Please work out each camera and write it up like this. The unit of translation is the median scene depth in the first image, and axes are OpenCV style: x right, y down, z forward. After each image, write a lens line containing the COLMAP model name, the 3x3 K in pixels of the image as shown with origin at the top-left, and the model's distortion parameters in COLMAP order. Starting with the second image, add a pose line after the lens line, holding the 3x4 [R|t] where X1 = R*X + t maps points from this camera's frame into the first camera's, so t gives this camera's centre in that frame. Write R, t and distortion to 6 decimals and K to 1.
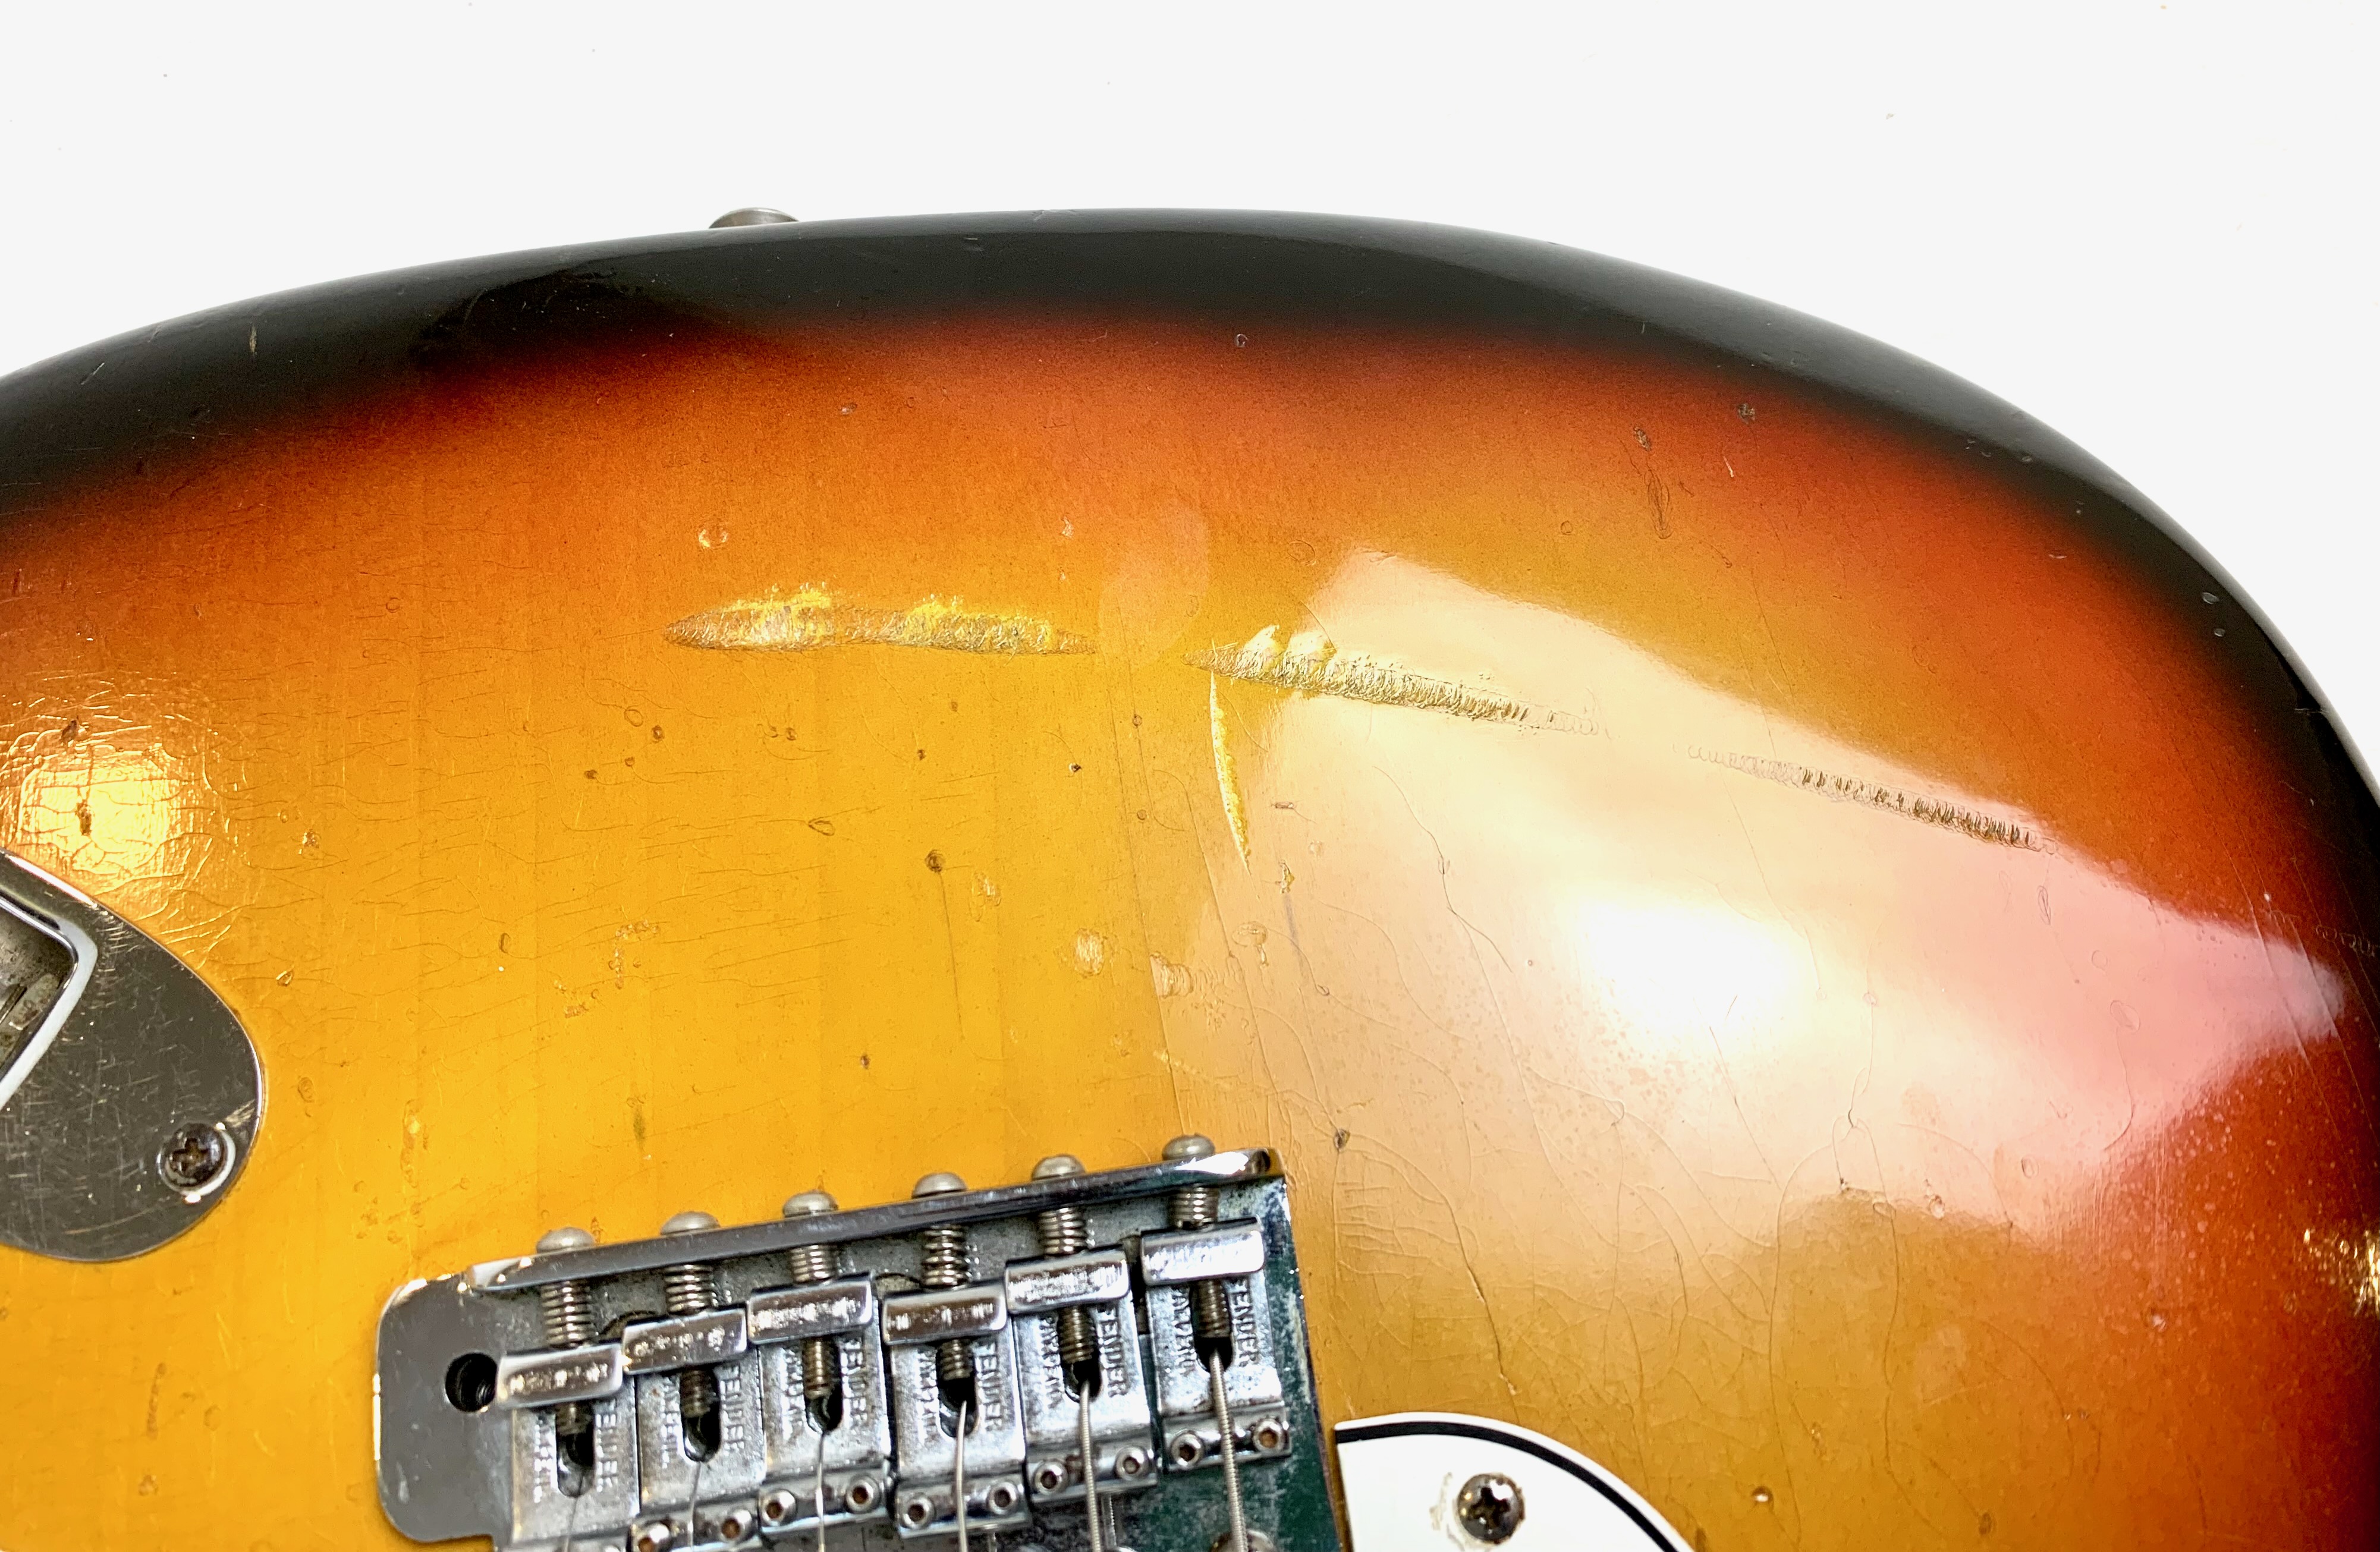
lens RADIAL K [[1702.0, 0, 1193.4], [0, 1702.0, 773.0], [0, 0, 1]] dist [0.005112, 0.000489]
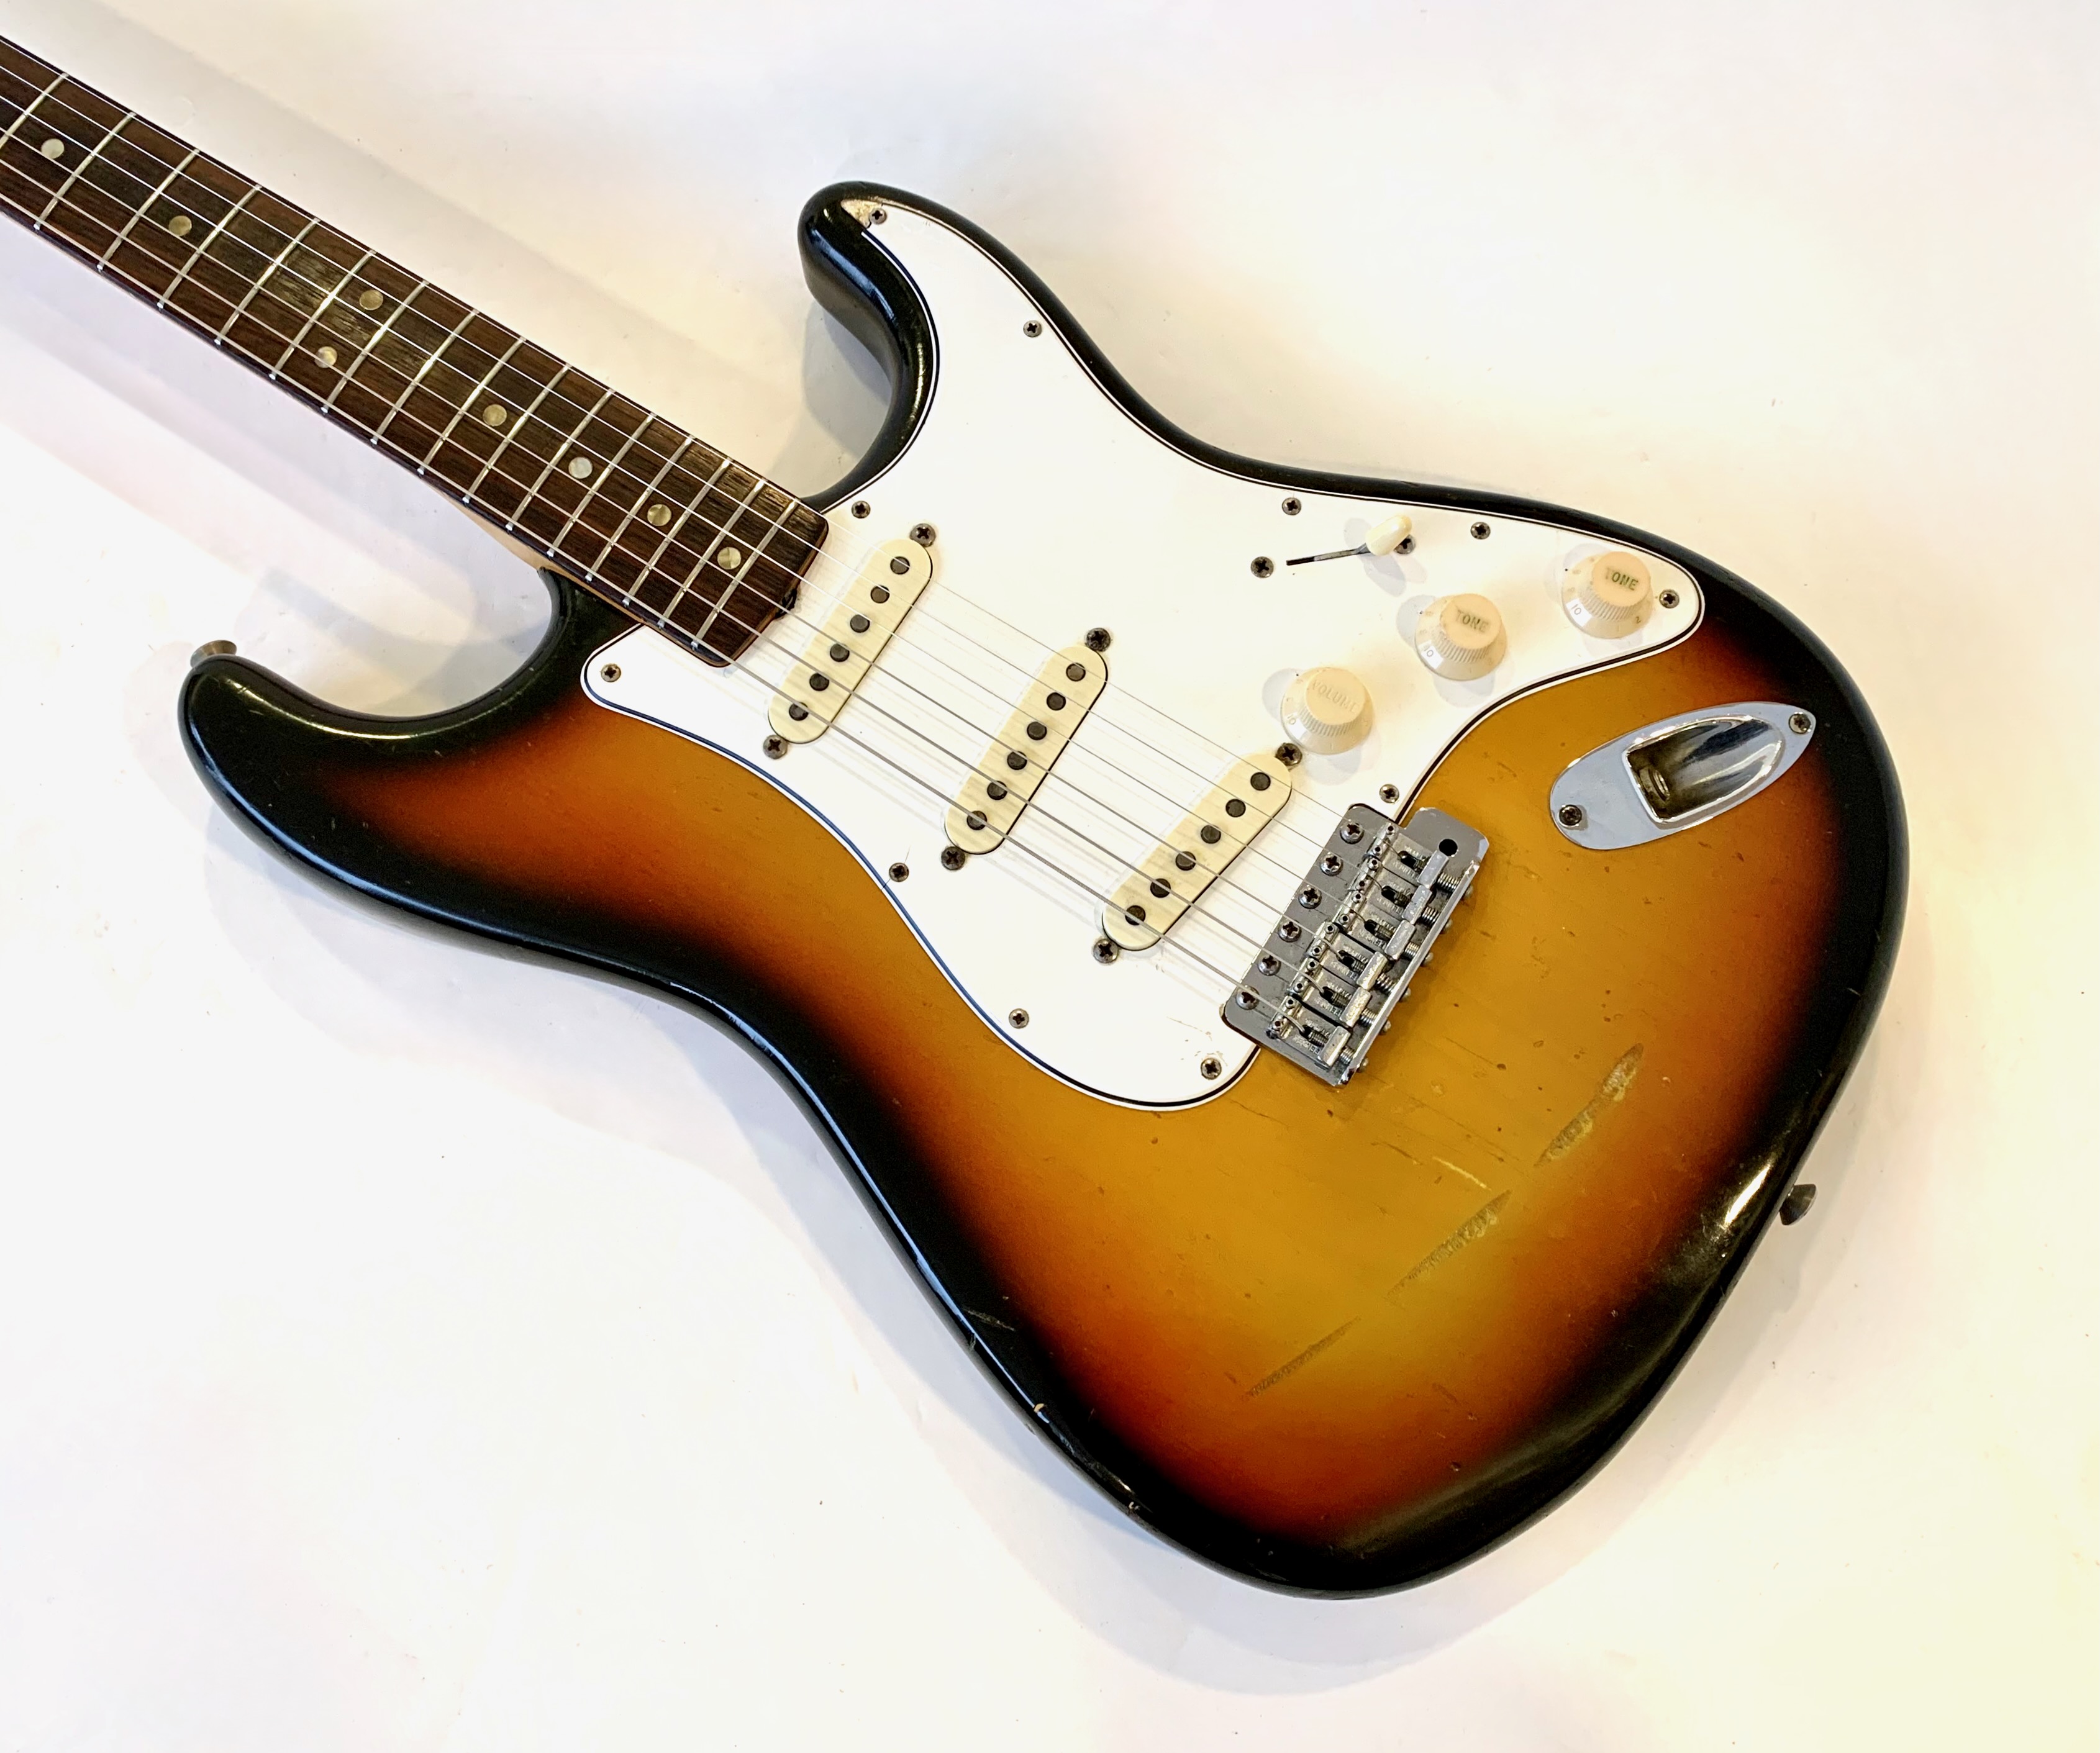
lens RADIAL K [[1736.4, 0, 1048.2], [0, 1736.4, 876.7], [0, 0, 1]] dist [0.000092, -0.000183]
pose [[-0.659583, 0.718436, -0.220907, 0.676422], [-0.713365, -0.505773, 0.485082, -0.586848], [0.236772, 0.477539, 0.846106, -1.549631]]
